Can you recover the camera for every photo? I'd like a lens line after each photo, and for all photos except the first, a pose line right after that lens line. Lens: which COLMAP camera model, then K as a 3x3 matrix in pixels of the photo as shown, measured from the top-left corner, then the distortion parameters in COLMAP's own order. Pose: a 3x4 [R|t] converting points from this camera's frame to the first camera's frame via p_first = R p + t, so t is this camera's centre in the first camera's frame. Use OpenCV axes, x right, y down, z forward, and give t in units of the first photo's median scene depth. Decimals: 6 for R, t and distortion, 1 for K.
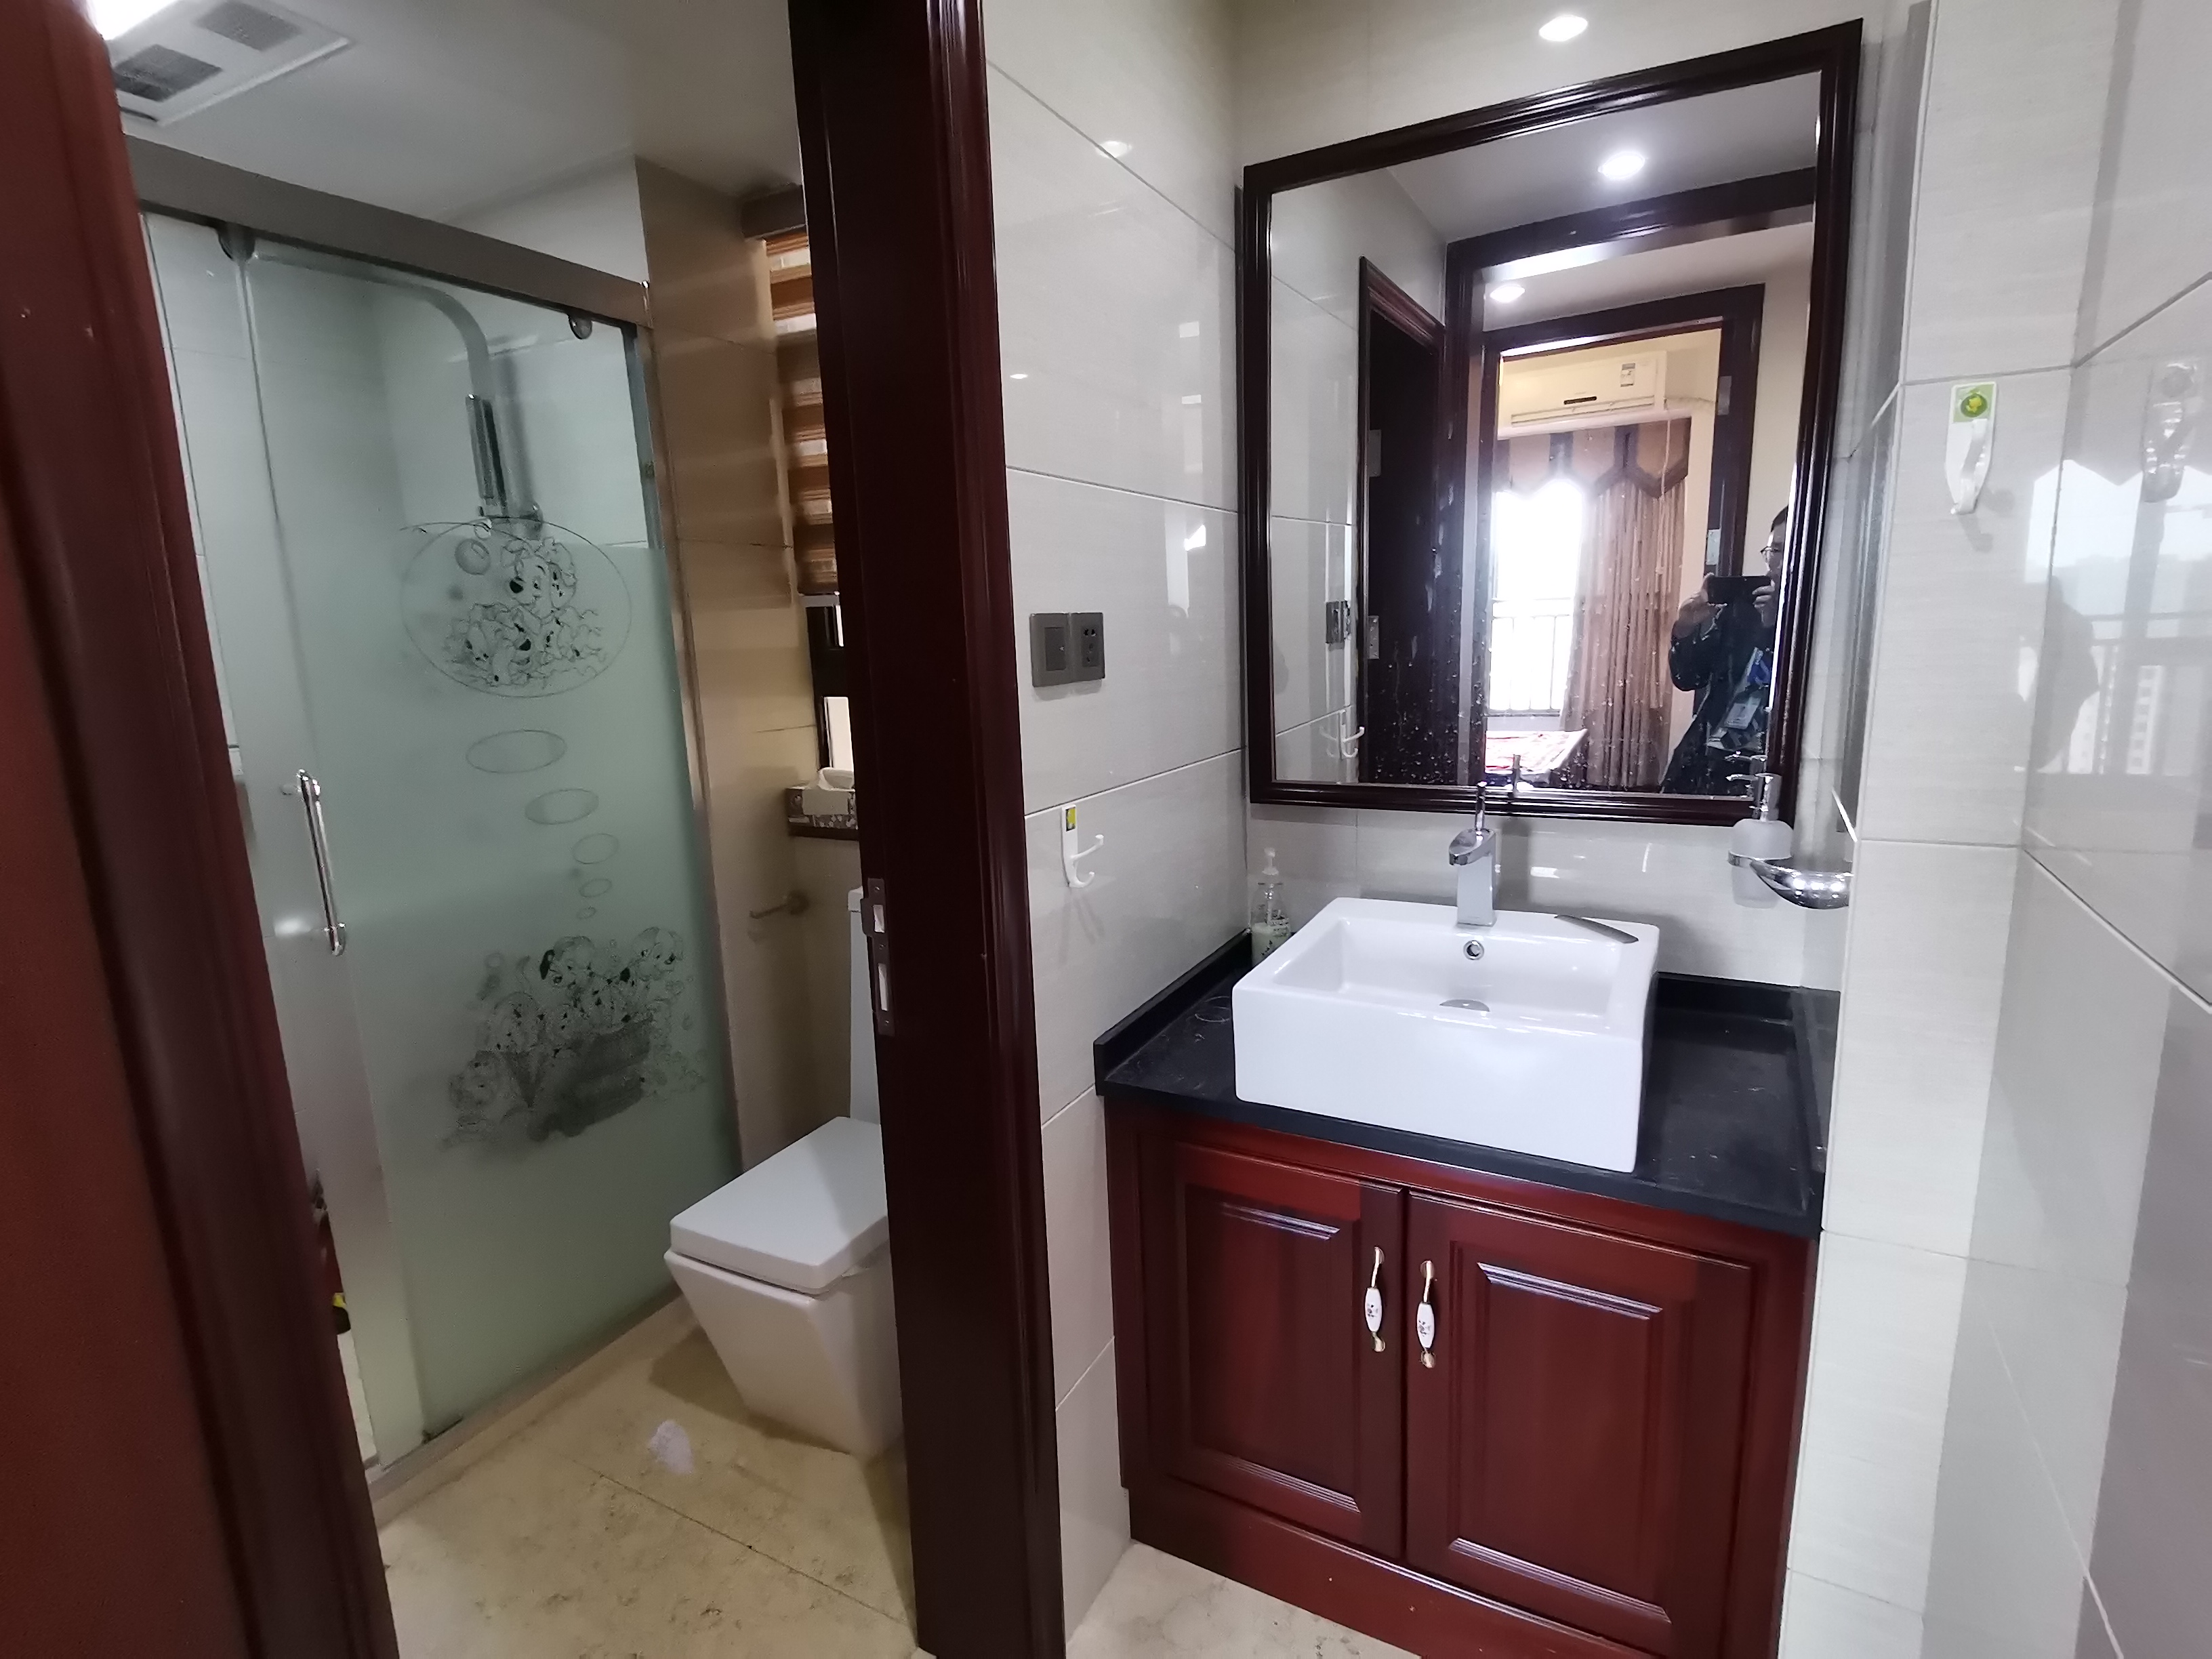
lens RADIAL K [[1098.9, 0, 1106.0], [0, 1098.9, 829.5], [0, 0, 1]] dist [0.053696, 0.000916]
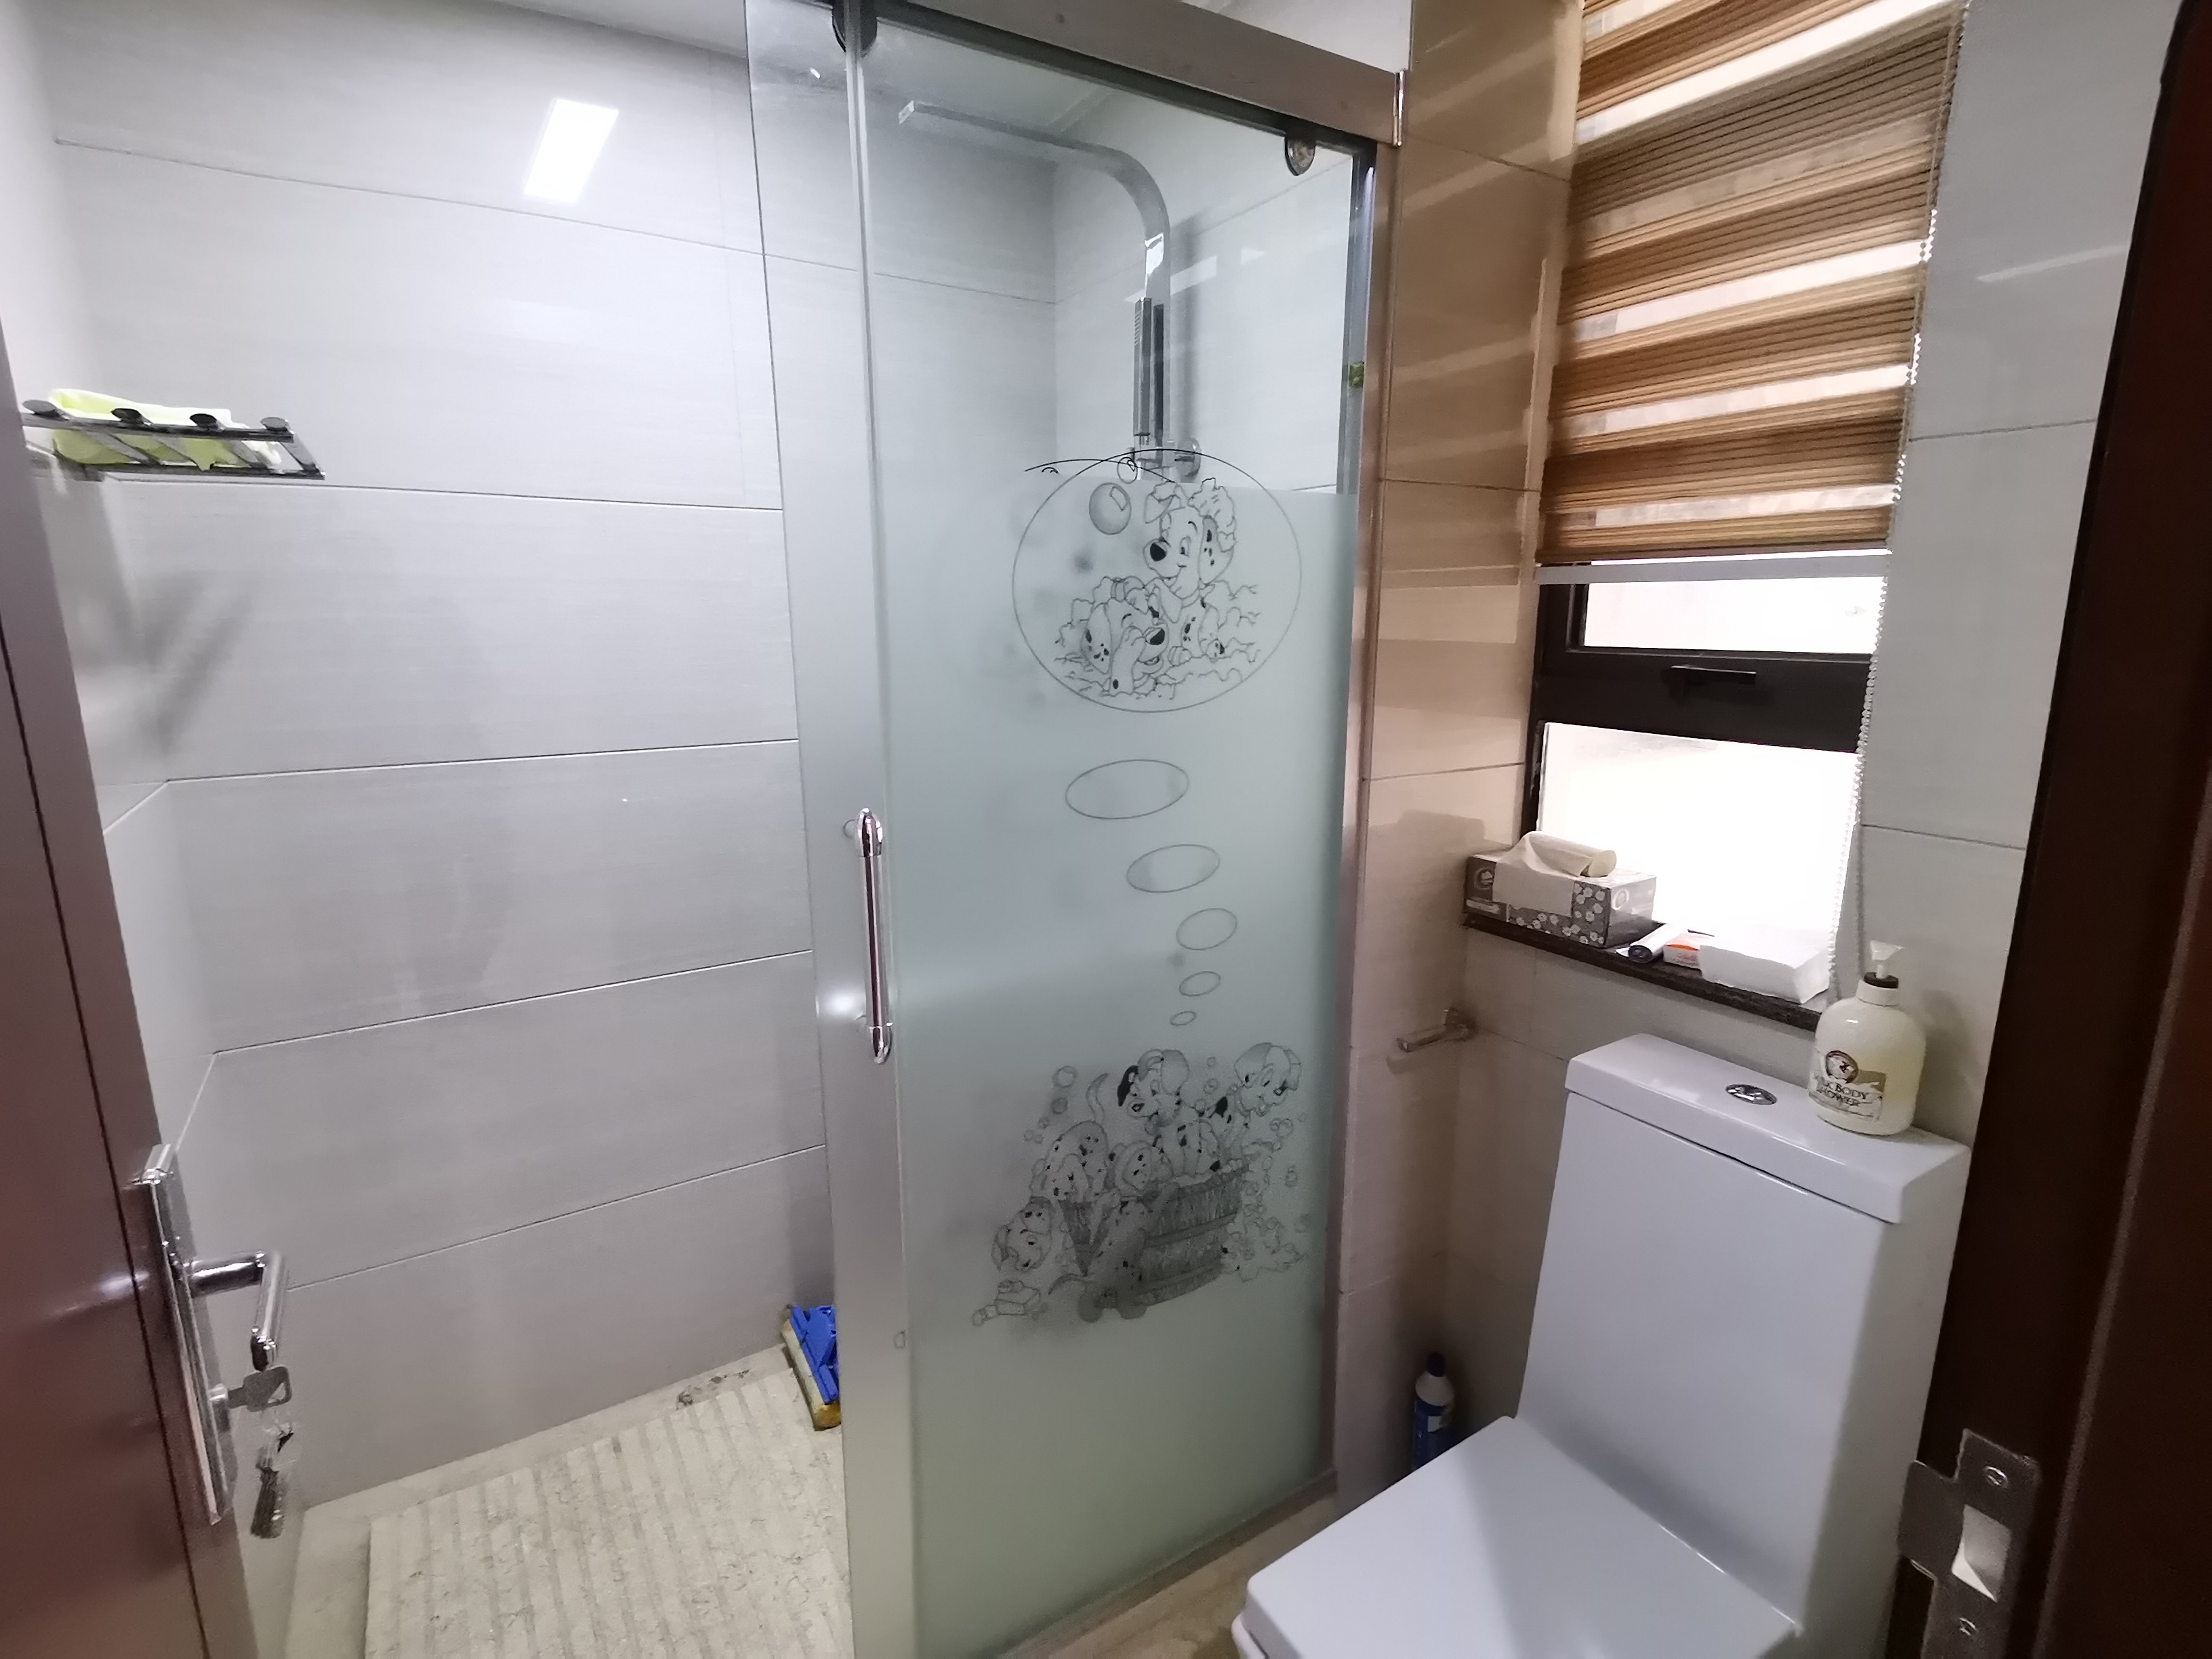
lens RADIAL K [[1098.9, 0, 1106.0], [0, 1098.9, 829.5], [0, 0, 1]] dist [0.053696, 0.000916]
pose [[0.867163, 0.138670, -0.478330, -0.195601], [-0.123158, 0.990332, 0.063829, -0.082669], [0.482557, 0.003560, 0.875857, 0.369535]]
